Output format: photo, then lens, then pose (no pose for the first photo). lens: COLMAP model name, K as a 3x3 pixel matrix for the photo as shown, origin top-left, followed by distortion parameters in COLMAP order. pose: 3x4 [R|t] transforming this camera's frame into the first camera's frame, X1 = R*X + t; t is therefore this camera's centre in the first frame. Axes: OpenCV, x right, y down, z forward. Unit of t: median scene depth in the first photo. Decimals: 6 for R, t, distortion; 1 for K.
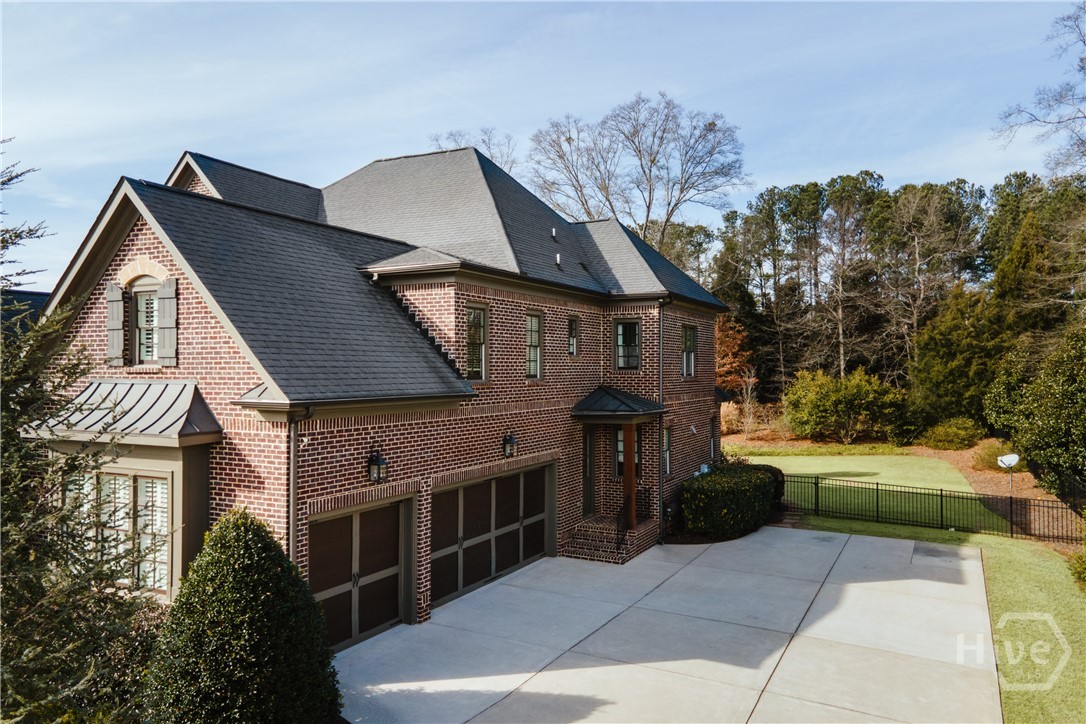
lens RADIAL K [[785.5, 0, 543.0], [0, 785.5, 362.0], [0, 0, 1]] dist [0.040379, 0.003777]
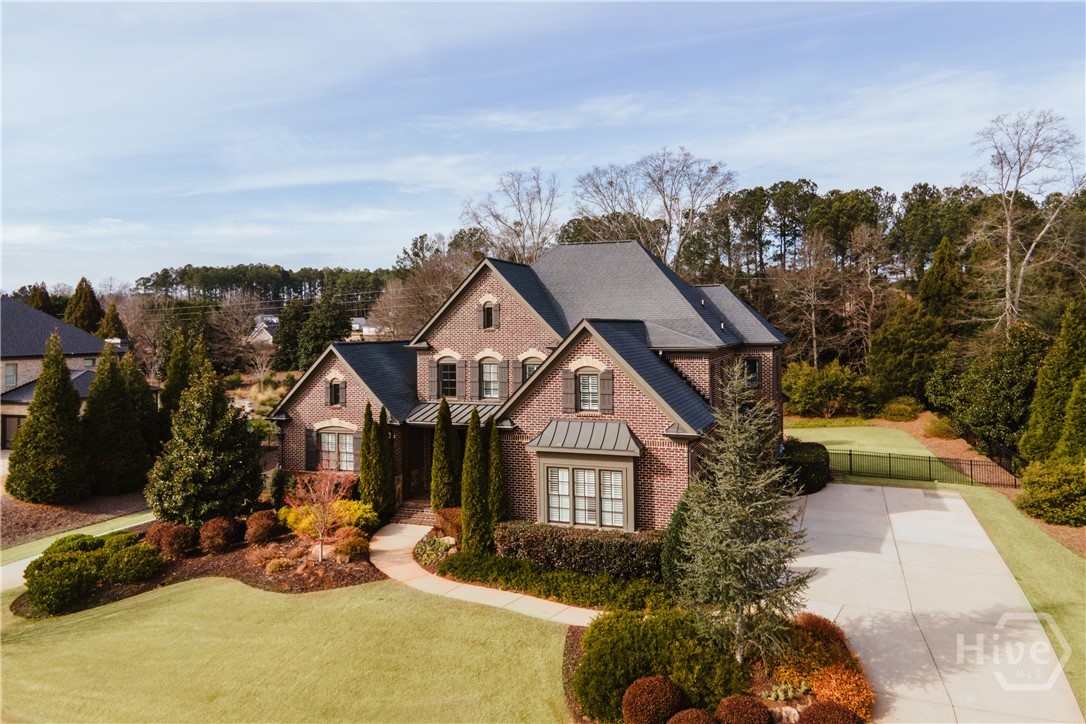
lens RADIAL K [[780.1, 0, 543.5], [0, 780.1, 324.4], [0, 0, 1]] dist [0.027502, -0.000019]
pose [[0.993474, -0.009861, 0.113634, -0.245249], [0.009451, 0.999947, 0.004148, -0.065714], [-0.113669, -0.003047, 0.993514, -0.266365]]
